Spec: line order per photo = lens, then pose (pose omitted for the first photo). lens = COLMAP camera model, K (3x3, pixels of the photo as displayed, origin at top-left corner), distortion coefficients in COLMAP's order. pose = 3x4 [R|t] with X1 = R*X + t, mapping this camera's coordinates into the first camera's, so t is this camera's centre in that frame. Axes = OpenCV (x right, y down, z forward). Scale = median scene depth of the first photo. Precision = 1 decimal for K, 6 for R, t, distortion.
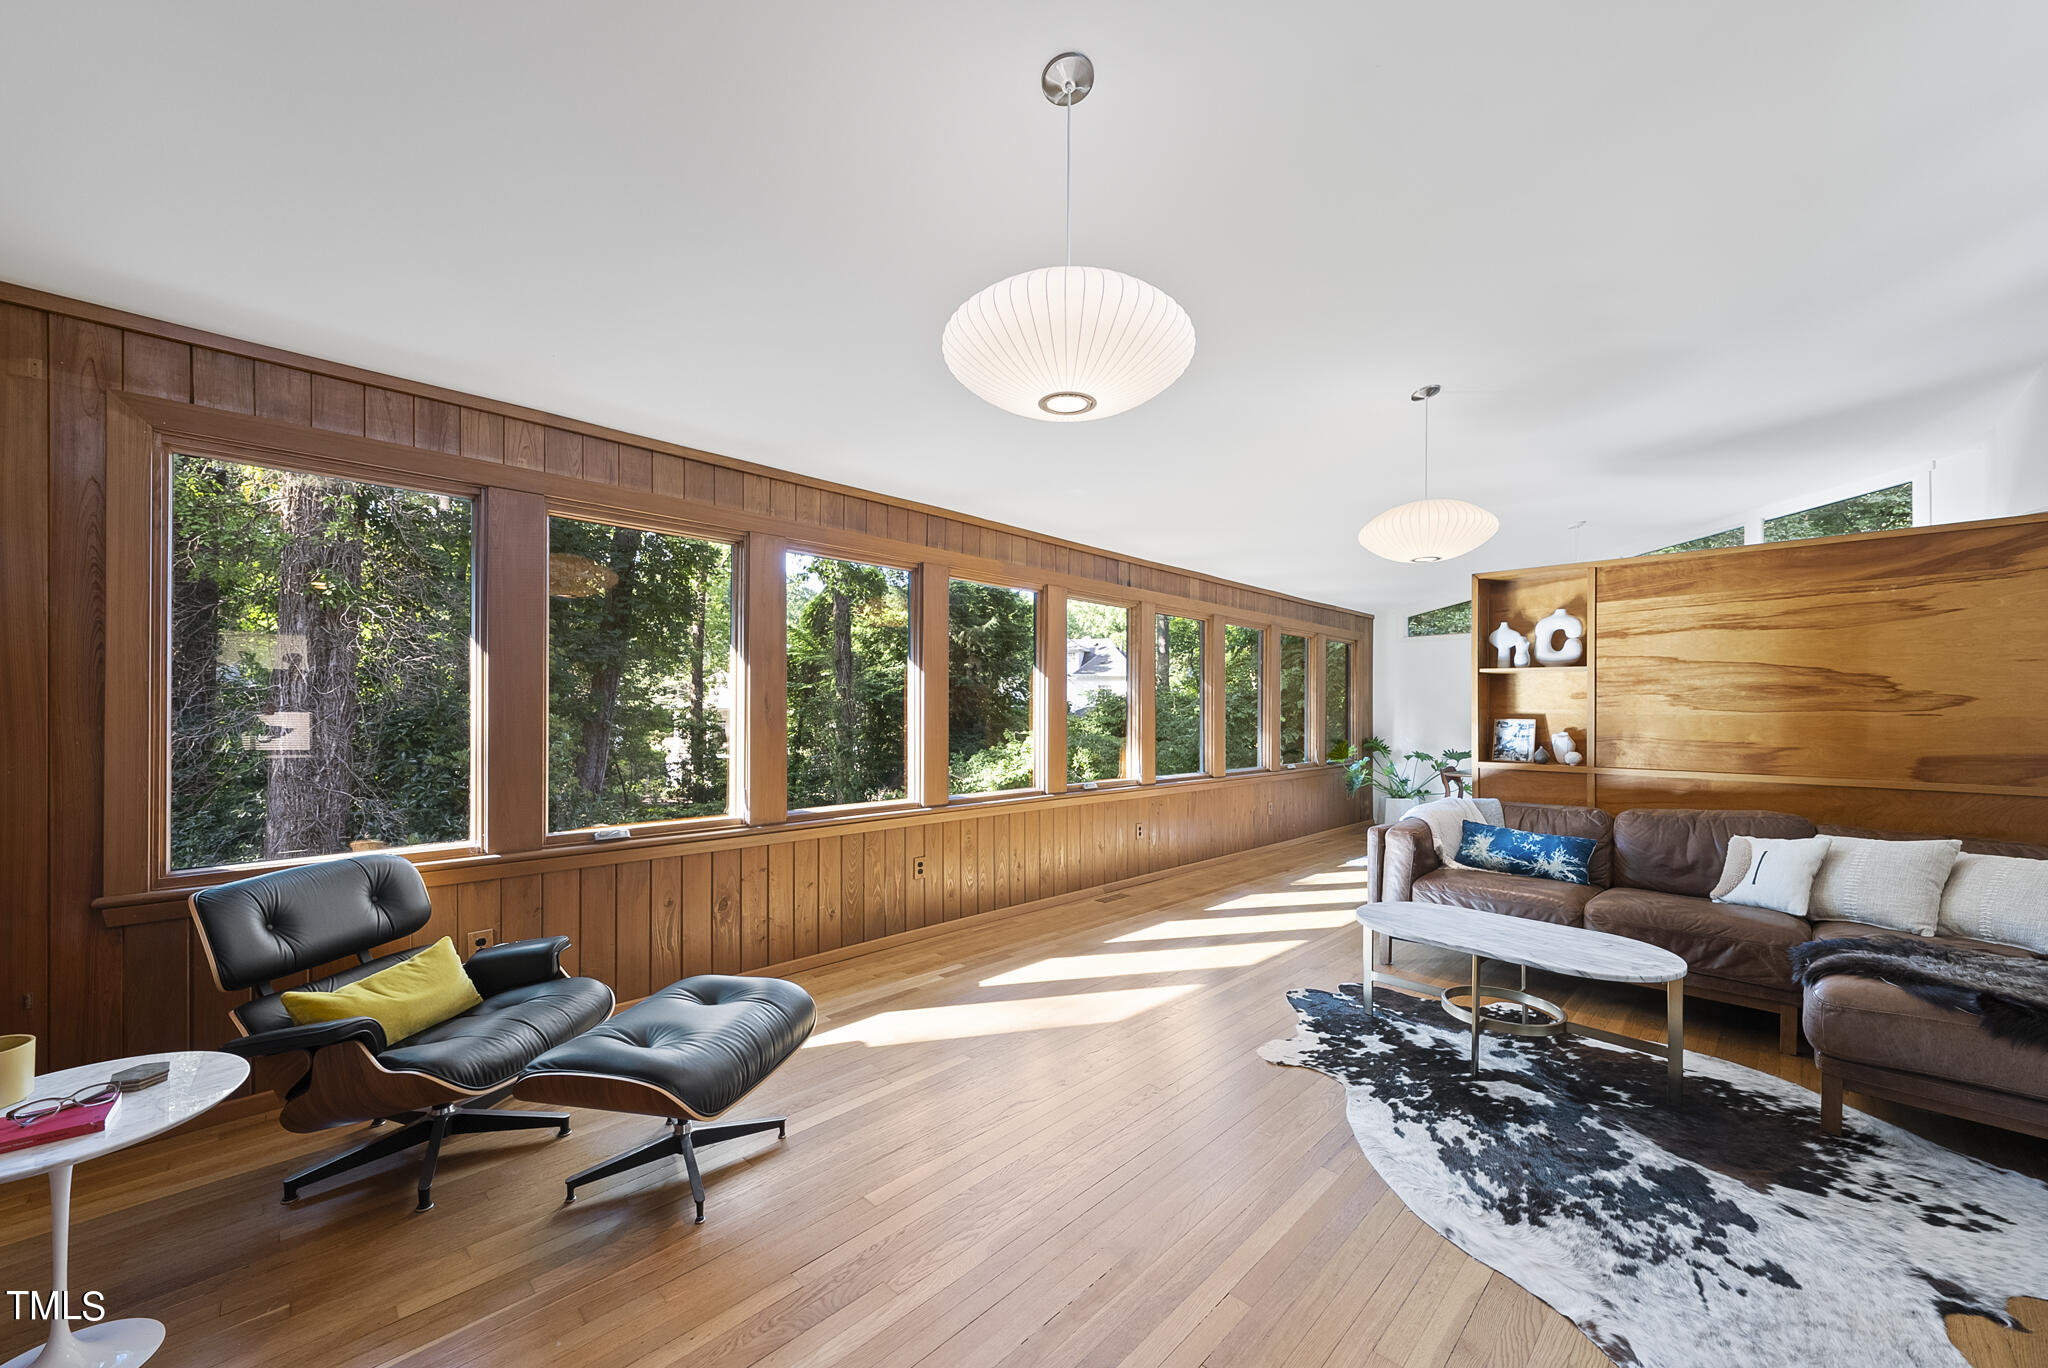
lens RADIAL K [[750.3, 0, 1009.7], [0, 750.3, 710.2], [0, 0, 1]] dist [-0.001491, 0.000451]
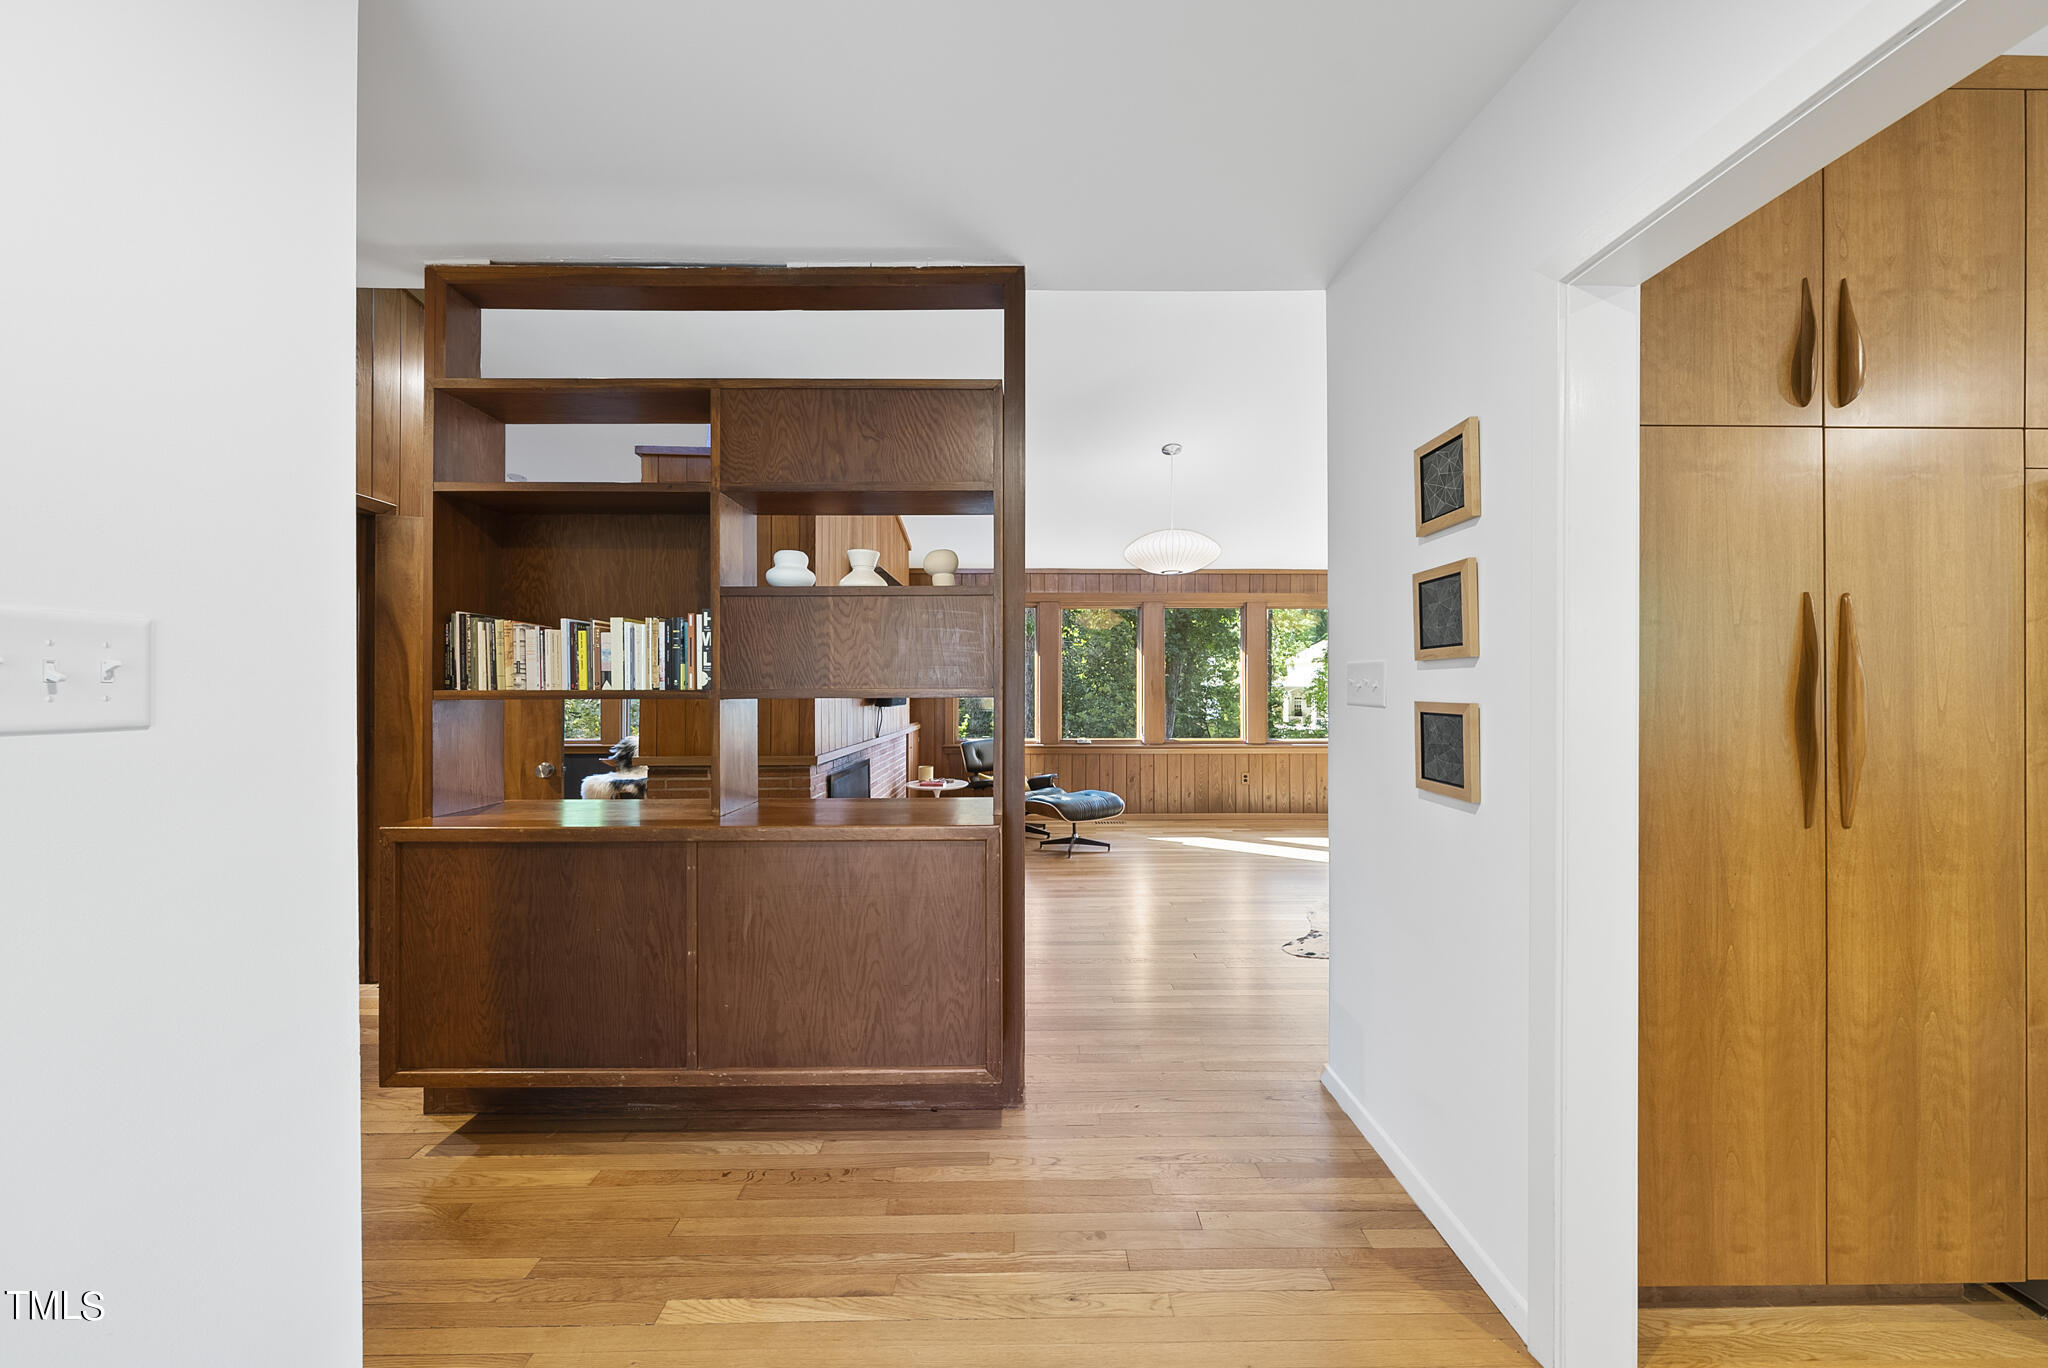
lens RADIAL K [[700.8, 0, 1024.2], [0, 700.8, 686.5], [0, 0, 1]] dist [-0.002498, 0.000322]
pose [[0.715571, -0.006238, -0.698512, 1.040428], [0.003374, 0.999979, -0.005474, 0.007583], [0.698532, 0.001560, 0.715577, -0.836379]]
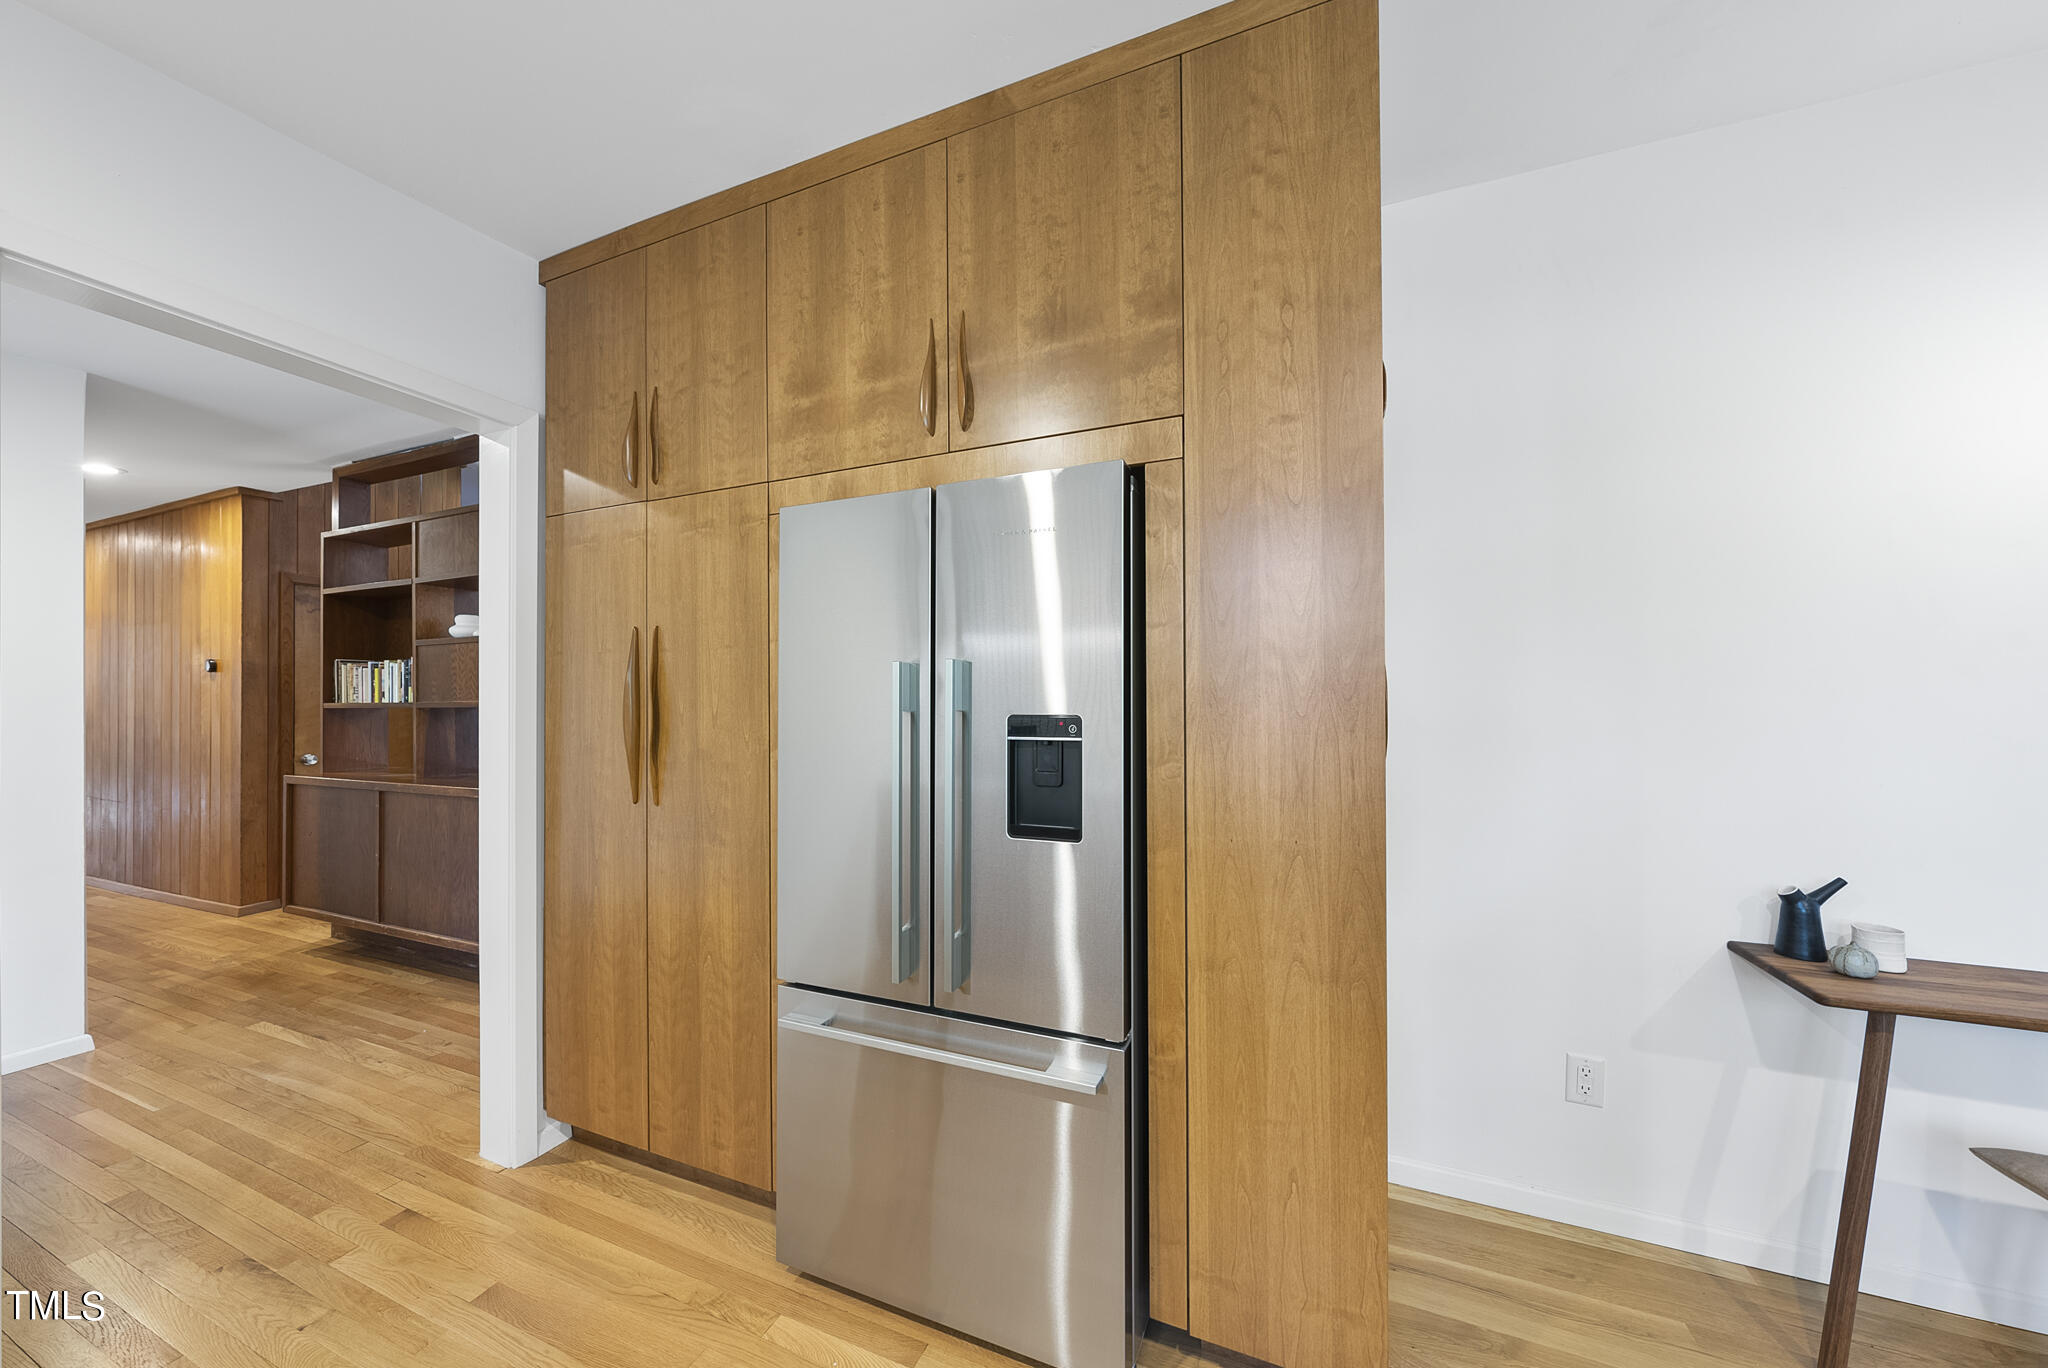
lens RADIAL K [[700.8, 0, 1029.0], [0, 700.8, 691.7], [0, 0, 1]] dist [-0.002498, 0.000322]
pose [[0.383485, -0.014429, -0.923434, 1.956506], [0.009457, 0.999887, -0.011697, 0.013165], [0.923499, -0.004247, 0.383578, 0.110126]]
